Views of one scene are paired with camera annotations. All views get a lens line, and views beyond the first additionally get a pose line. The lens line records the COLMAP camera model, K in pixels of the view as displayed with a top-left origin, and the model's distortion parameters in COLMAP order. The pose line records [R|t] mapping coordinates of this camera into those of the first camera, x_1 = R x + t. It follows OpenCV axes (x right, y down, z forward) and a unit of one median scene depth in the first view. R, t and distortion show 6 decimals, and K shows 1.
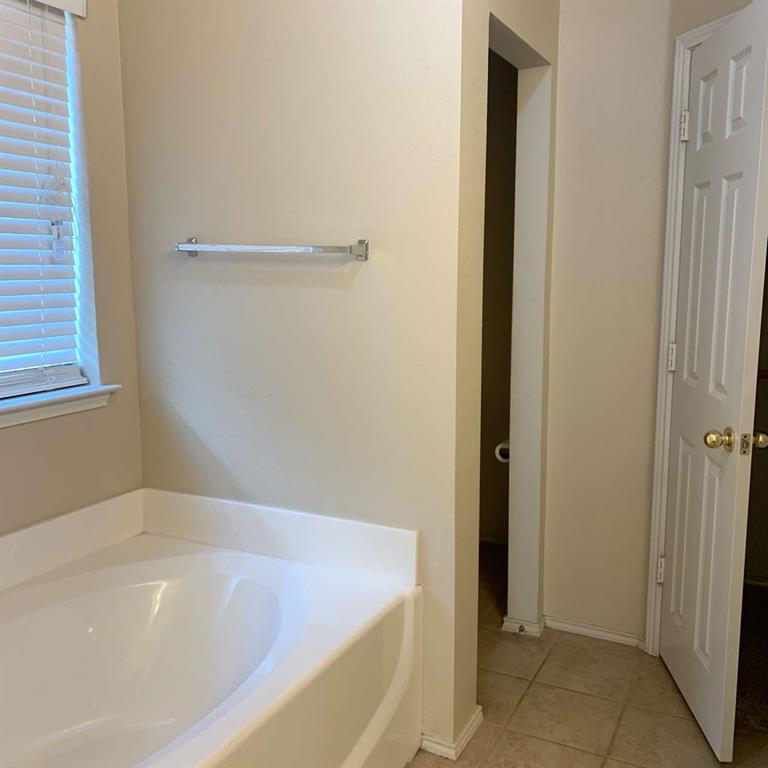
lens RADIAL K [[771.9, 0, 378.7], [0, 771.9, 386.5], [0, 0, 1]] dist [0.027725, 0.000000]
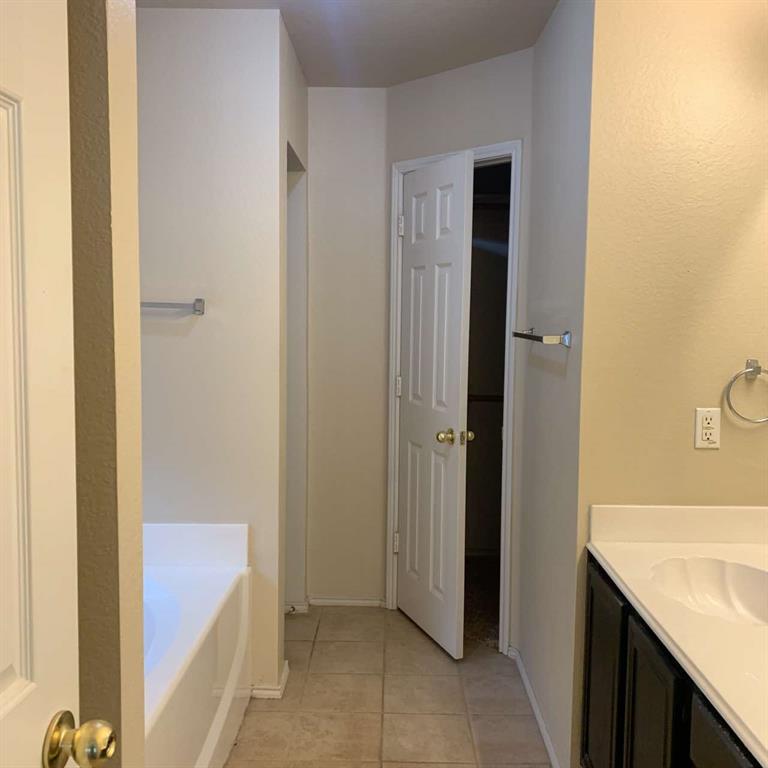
lens RADIAL K [[771.9, 0, 386.3], [0, 771.9, 382.7], [0, 0, 1]] dist [0.027725, 0.000000]
pose [[0.892209, -0.025467, 0.450904, -0.305159], [0.055149, 0.997081, -0.052811, 0.032898], [-0.448242, 0.071985, 0.891009, -0.261144]]
